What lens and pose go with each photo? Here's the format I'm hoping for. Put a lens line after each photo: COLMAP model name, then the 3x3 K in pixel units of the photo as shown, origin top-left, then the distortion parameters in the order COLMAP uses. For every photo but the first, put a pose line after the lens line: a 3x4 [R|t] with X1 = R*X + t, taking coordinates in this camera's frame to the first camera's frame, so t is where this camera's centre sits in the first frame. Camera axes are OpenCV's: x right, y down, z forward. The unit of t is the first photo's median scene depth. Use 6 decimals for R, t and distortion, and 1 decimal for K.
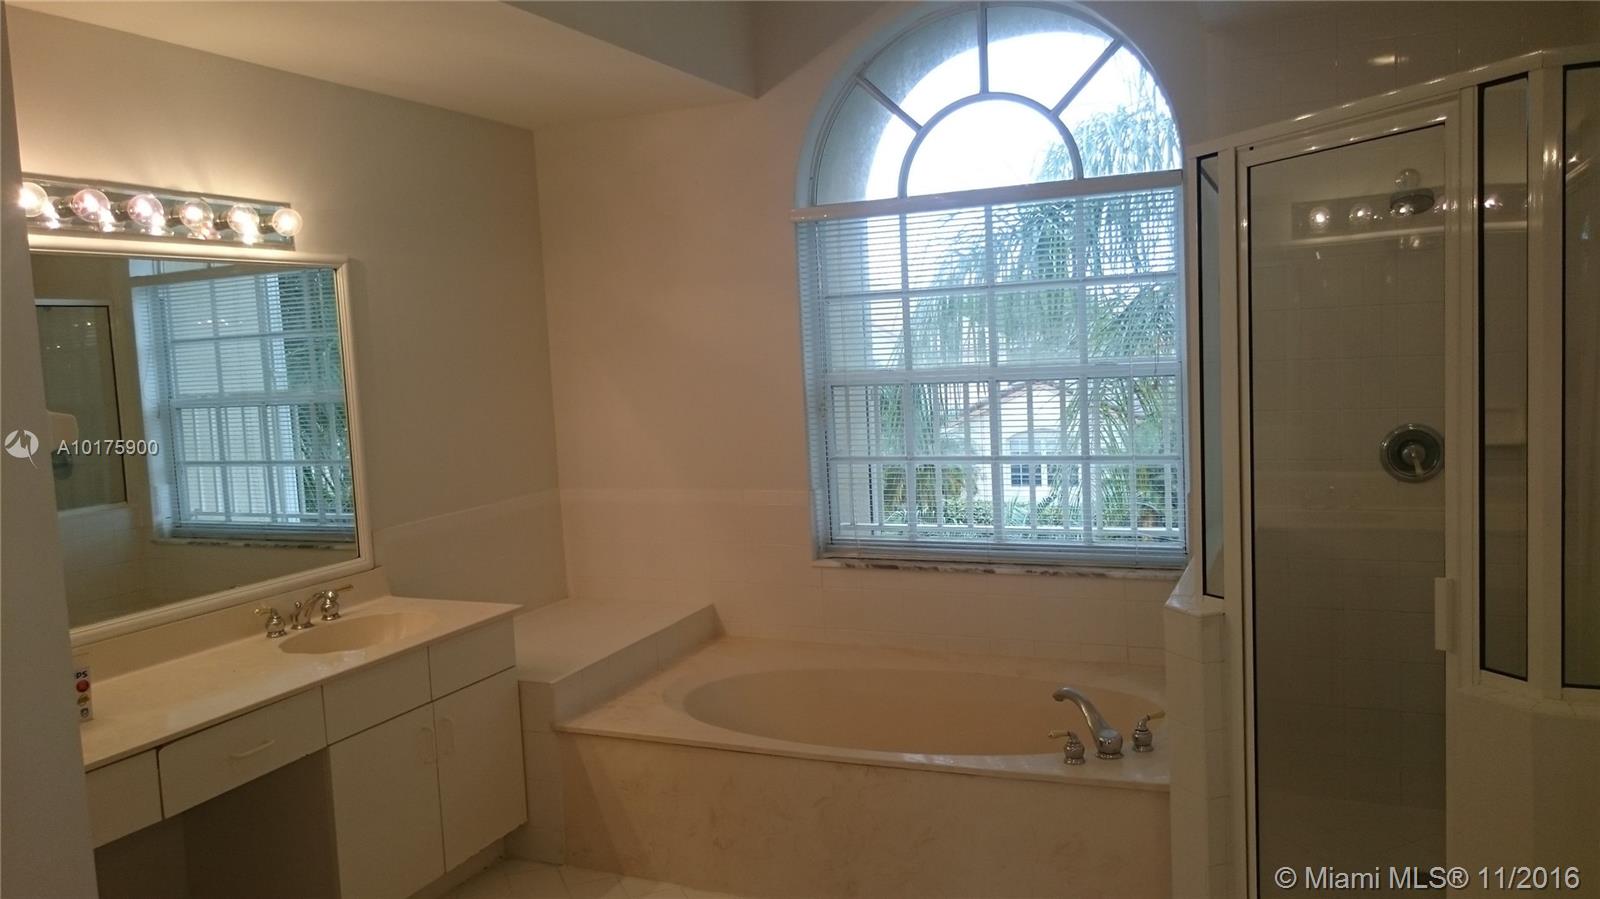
lens RADIAL K [[1200.6, 0, 810.5], [0, 1200.6, 446.6], [0, 0, 1]] dist [0.031346, -0.017675]
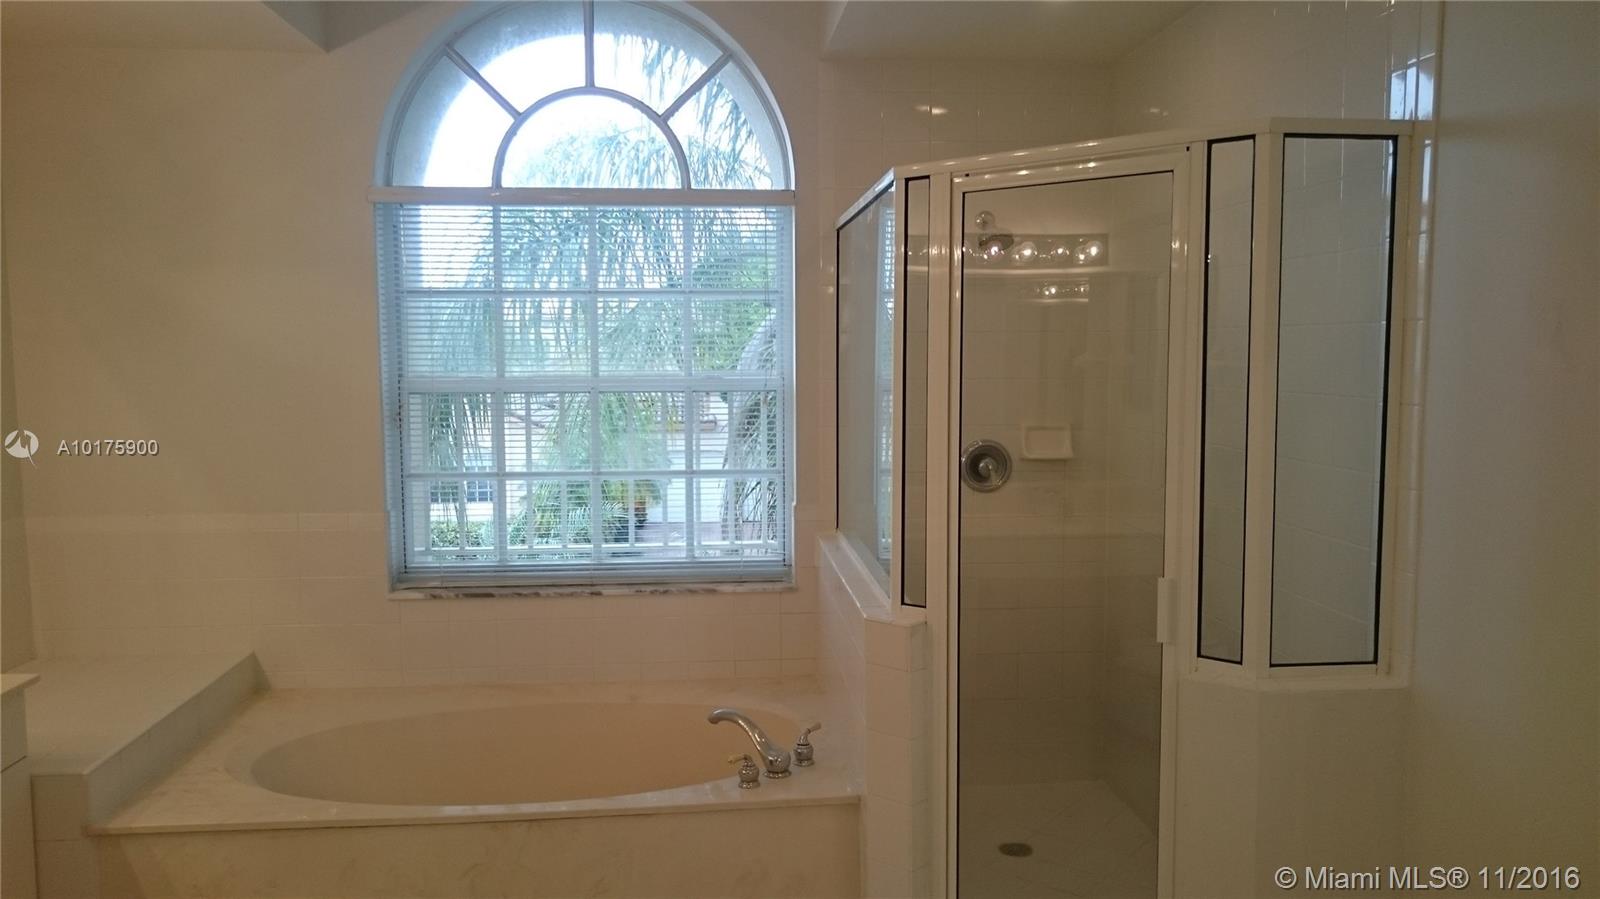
lens RADIAL K [[1200.6, 0, 810.6], [0, 1200.6, 445.5], [0, 0, 1]] dist [0.031346, -0.017675]
pose [[0.880401, 0.003663, 0.474216, -0.154213], [0.002193, 0.999928, -0.011796, -0.000719], [-0.474225, 0.011425, 0.880329, 0.091816]]
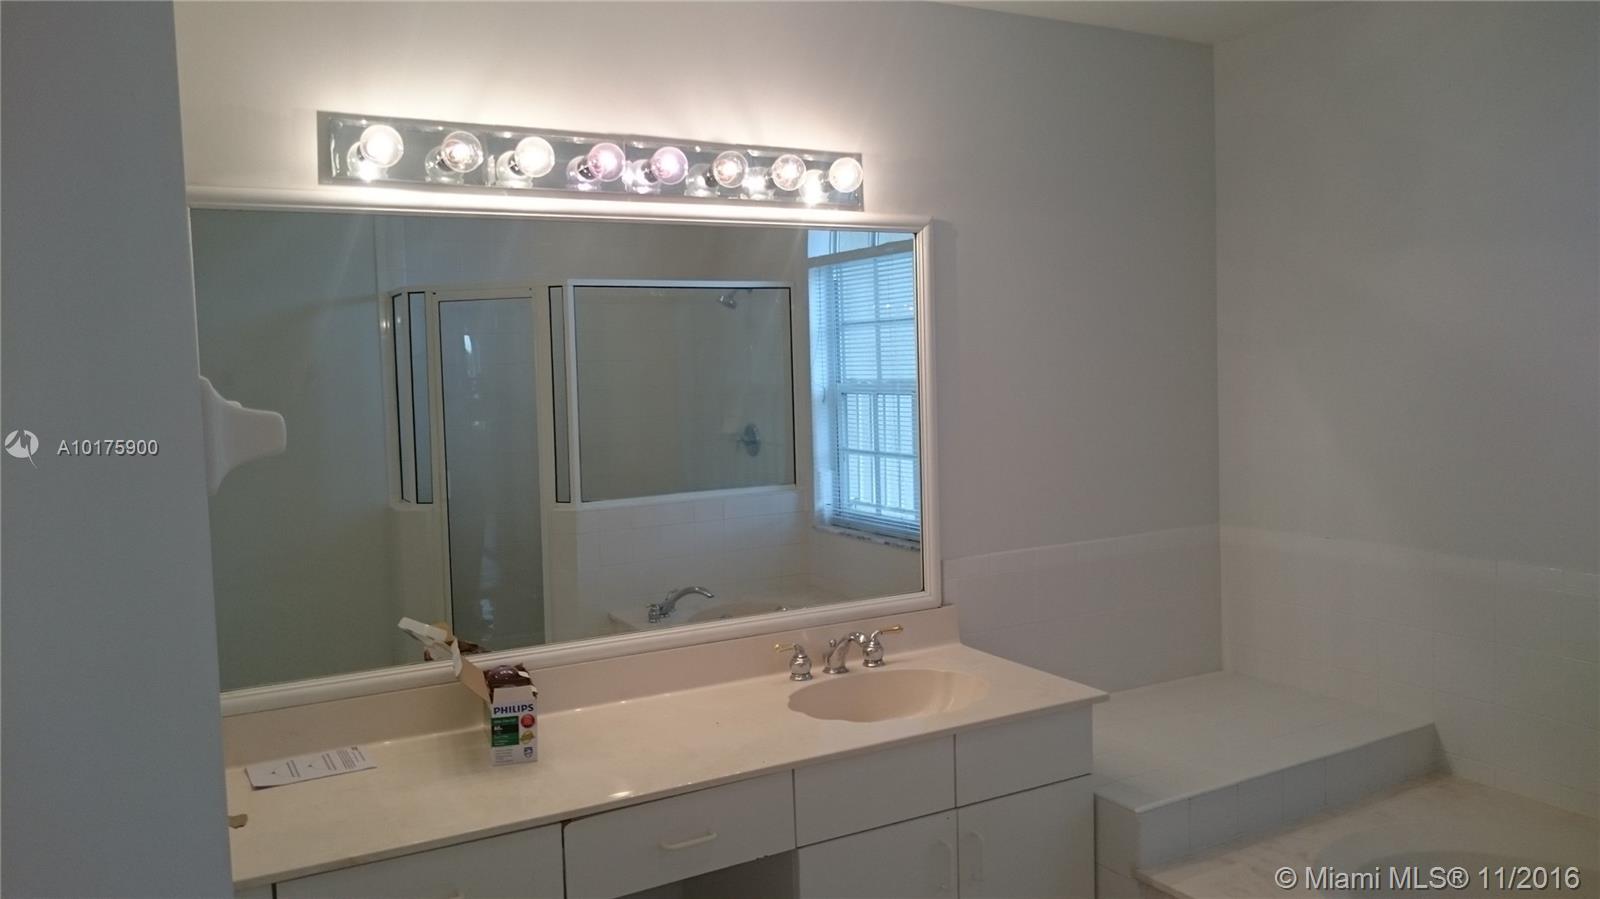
lens RADIAL K [[1200.6, 0, 792.5], [0, 1200.6, 442.5], [0, 0, 1]] dist [0.031346, -0.017675]
pose [[0.800262, 0.070821, -0.595453, 0.025207], [-0.067331, 0.997334, 0.028129, -0.021829], [0.595858, 0.017582, 0.802898, 0.271044]]
